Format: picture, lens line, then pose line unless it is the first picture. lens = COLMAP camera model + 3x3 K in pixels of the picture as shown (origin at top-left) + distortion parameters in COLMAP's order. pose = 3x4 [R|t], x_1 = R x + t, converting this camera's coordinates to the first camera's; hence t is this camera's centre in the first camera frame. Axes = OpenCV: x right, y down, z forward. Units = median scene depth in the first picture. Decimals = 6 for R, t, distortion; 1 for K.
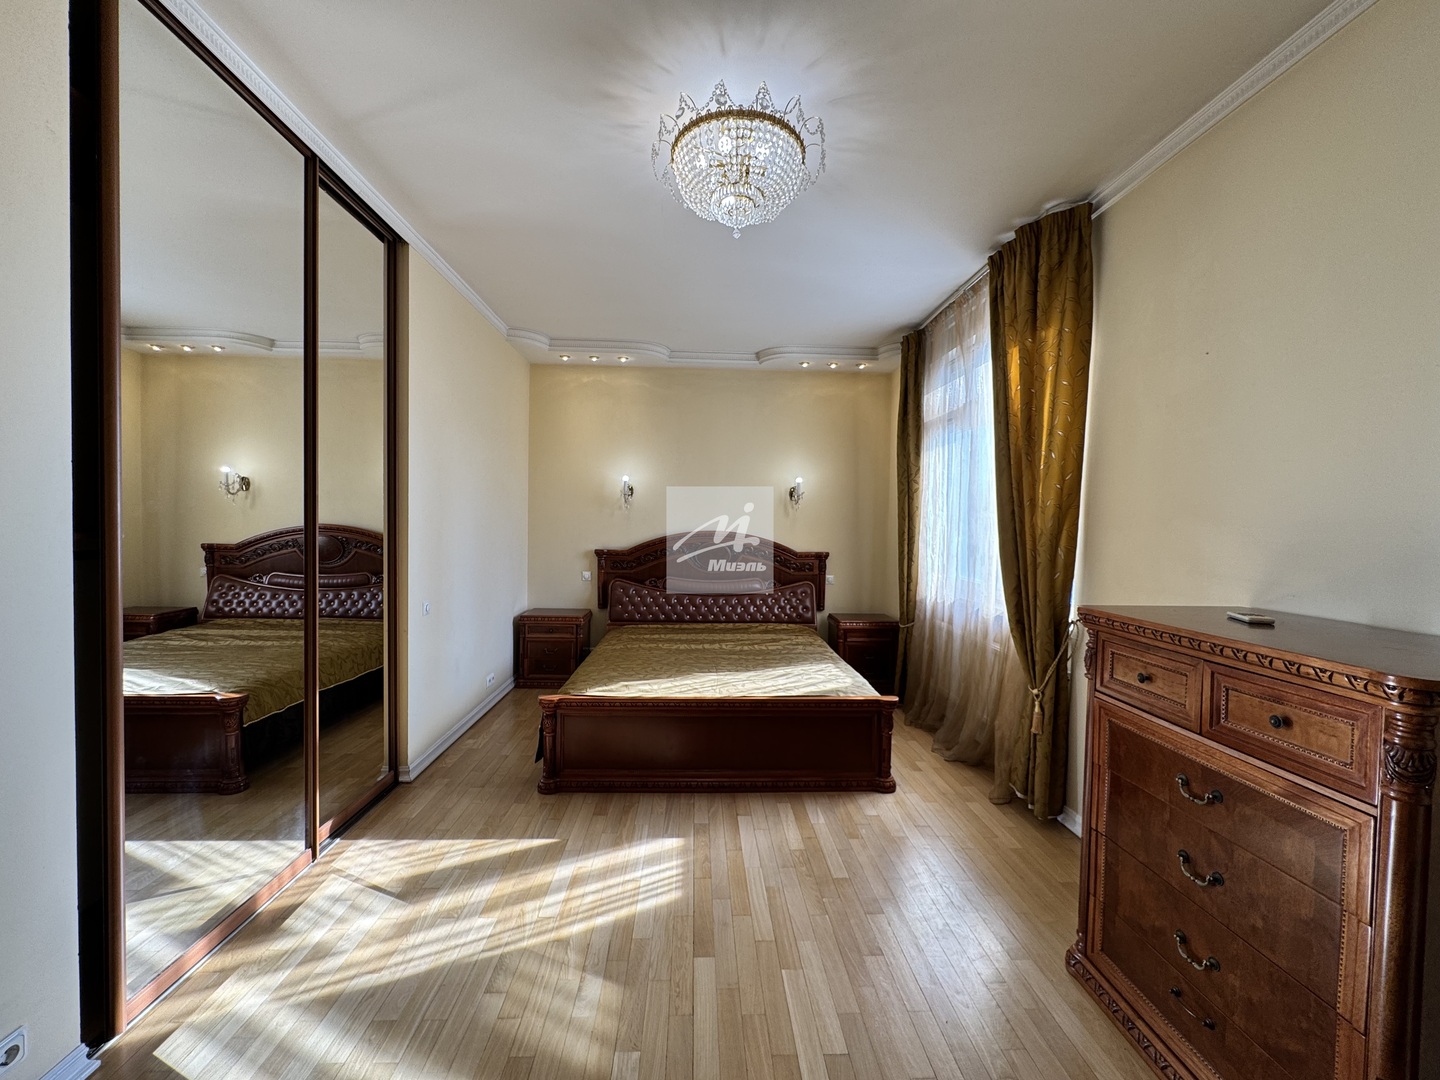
lens RADIAL K [[576.6, 0, 718.1], [0, 576.6, 538.9], [0, 0, 1]] dist [-0.002276, -0.000273]
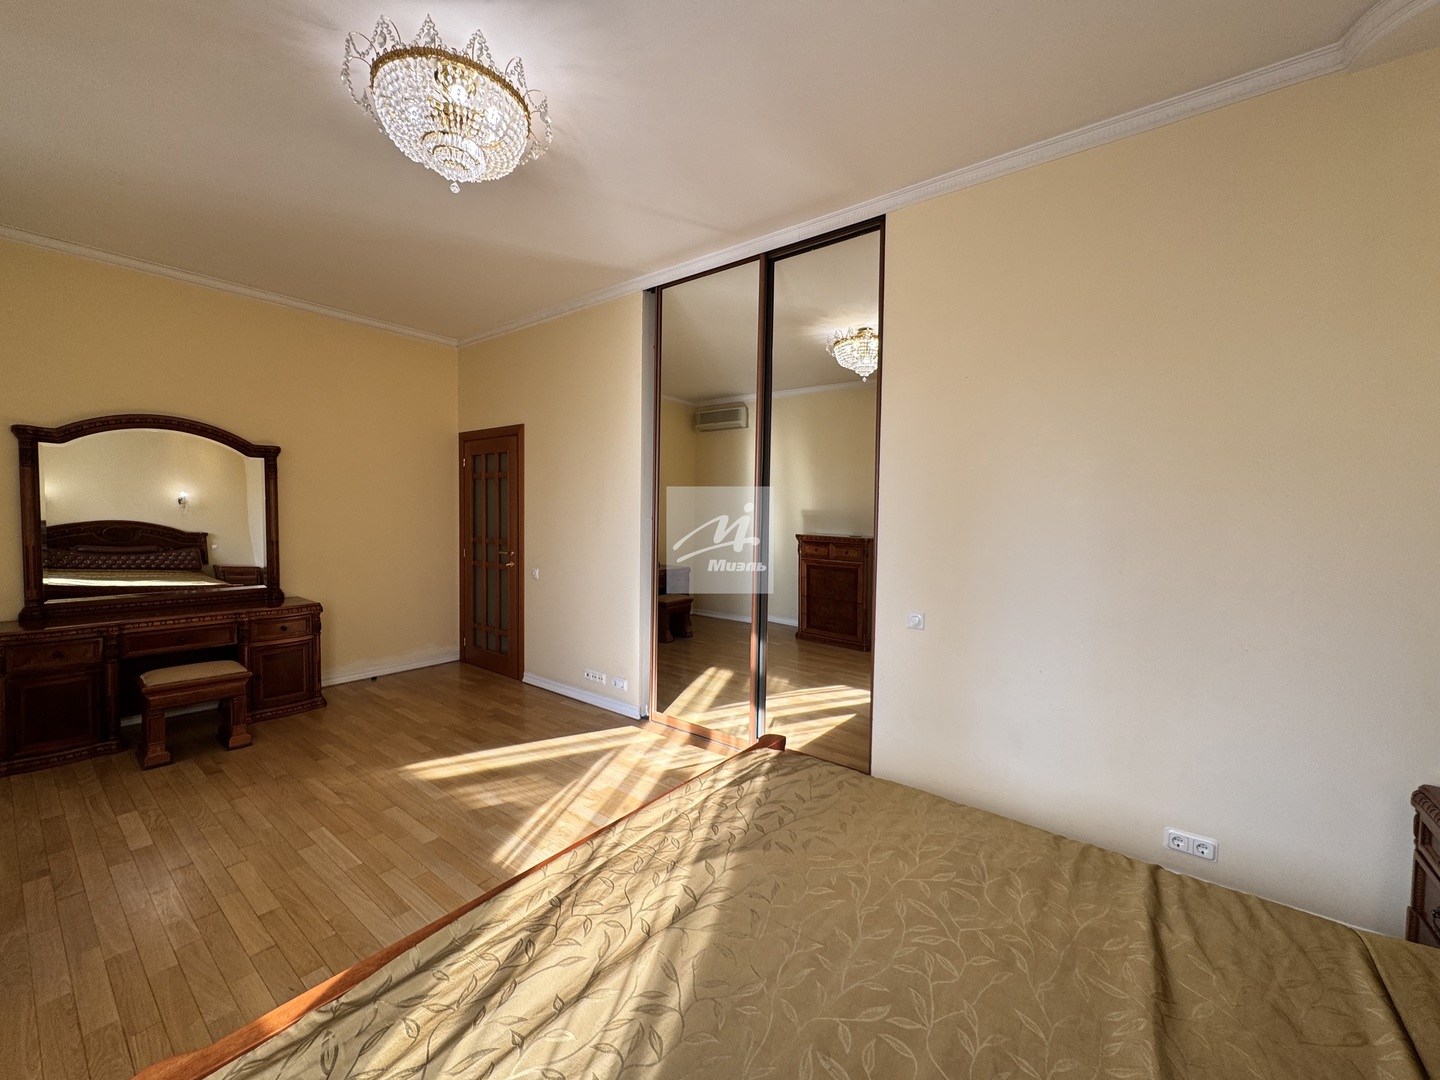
lens RADIAL K [[576.6, 0, 718.1], [0, 576.6, 538.9], [0, 0, 1]] dist [-0.002276, -0.000273]
pose [[-0.642468, 0.010913, -0.766235, 0.530817], [-0.047226, 0.997434, 0.053804, -0.047598], [0.764856, 0.070753, -0.640304, 2.197457]]
